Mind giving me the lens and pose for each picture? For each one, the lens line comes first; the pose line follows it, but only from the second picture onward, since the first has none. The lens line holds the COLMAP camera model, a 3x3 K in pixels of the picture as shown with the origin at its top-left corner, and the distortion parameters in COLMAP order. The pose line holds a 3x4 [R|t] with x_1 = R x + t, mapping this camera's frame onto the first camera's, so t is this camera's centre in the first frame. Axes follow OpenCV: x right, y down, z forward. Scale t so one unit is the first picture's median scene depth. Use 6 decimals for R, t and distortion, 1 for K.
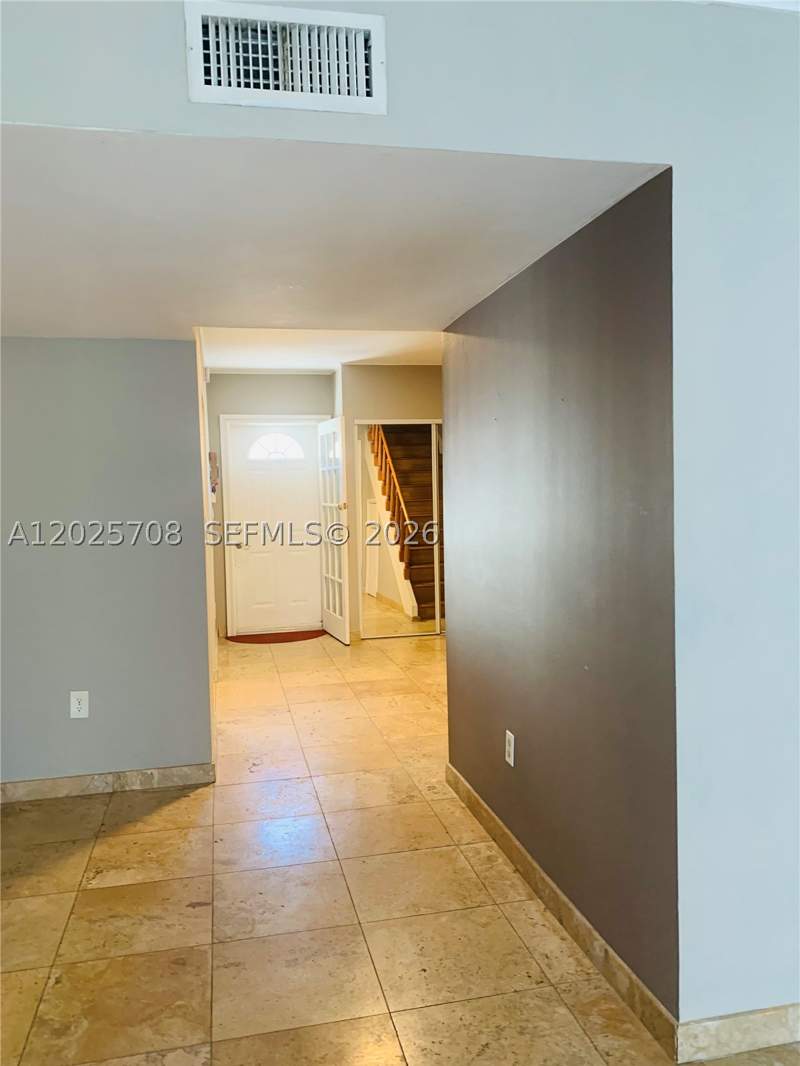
lens RADIAL K [[809.8, 0, 392.7], [0, 809.8, 533.3], [0, 0, 1]] dist [0.031484, -0.039081]
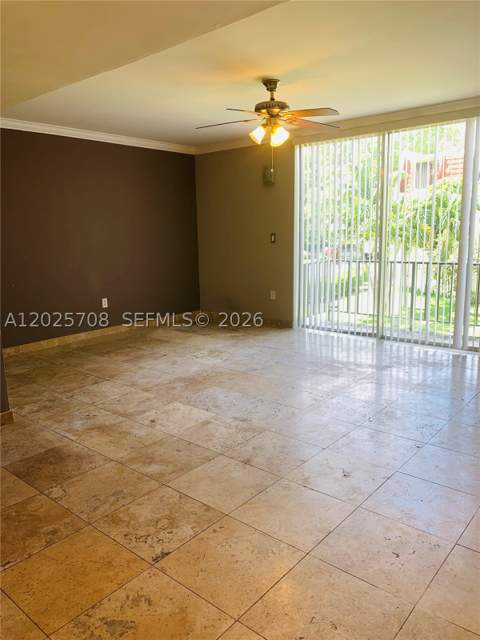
lens RADIAL K [[486.2, 0, 246.0], [0, 486.2, 321.7], [0, 0, 1]] dist [0.031484, -0.039081]
pose [[-0.614200, -0.119462, 0.780056, -0.819931], [0.070387, 0.976243, 0.204928, -0.020632], [-0.786005, 0.180773, -0.591199, 0.685969]]
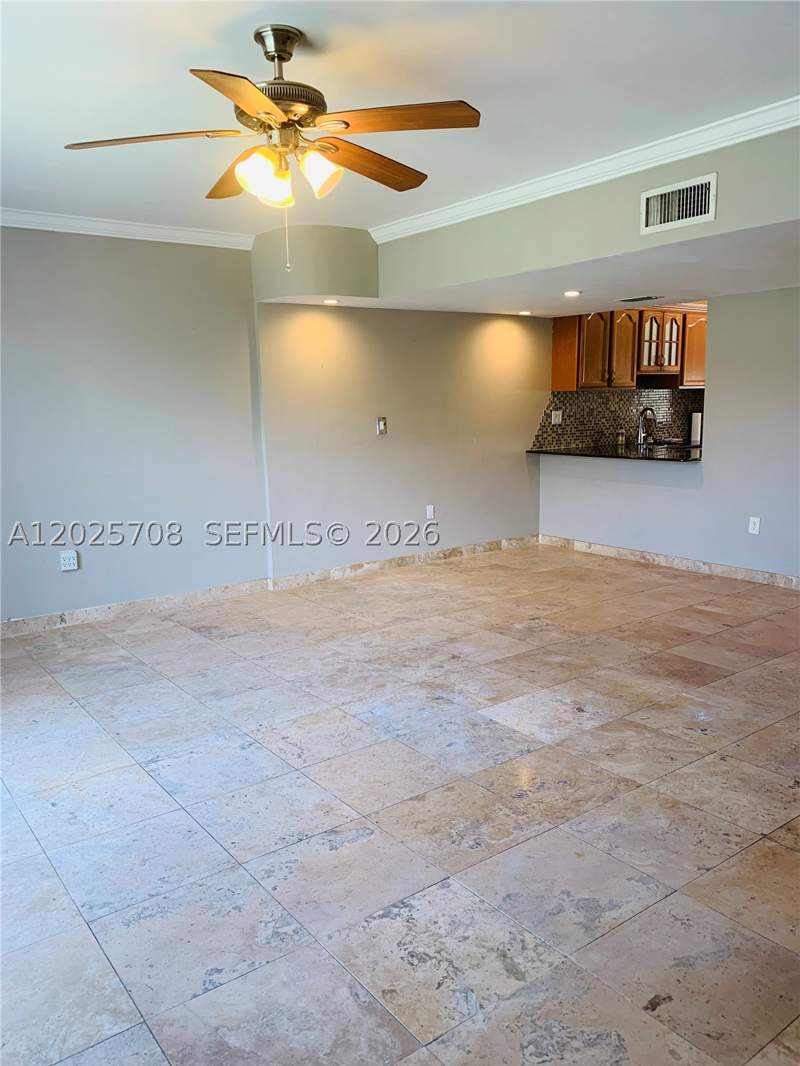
lens RADIAL K [[809.8, 0, 401.3], [0, 809.8, 543.2], [0, 0, 1]] dist [0.031484, -0.039081]
pose [[0.413448, 0.173334, -0.893877, 0.770202], [-0.031285, 0.983838, 0.176308, -0.016218], [0.909990, -0.044929, 0.412189, -0.295203]]
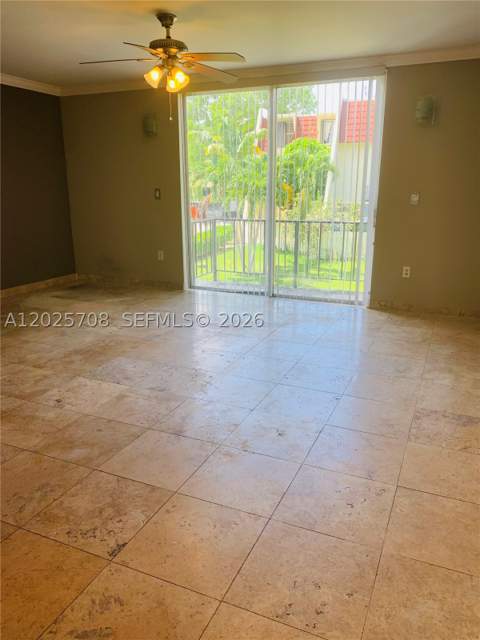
lens RADIAL K [[486.2, 0, 246.2], [0, 486.2, 324.1], [0, 0, 1]] dist [0.031484, -0.039081]
pose [[-0.811498, -0.142869, 0.566621, -0.717966], [0.045517, 0.951251, 0.305039, -0.021131], [-0.582580, 0.273330, -0.765436, 0.726696]]
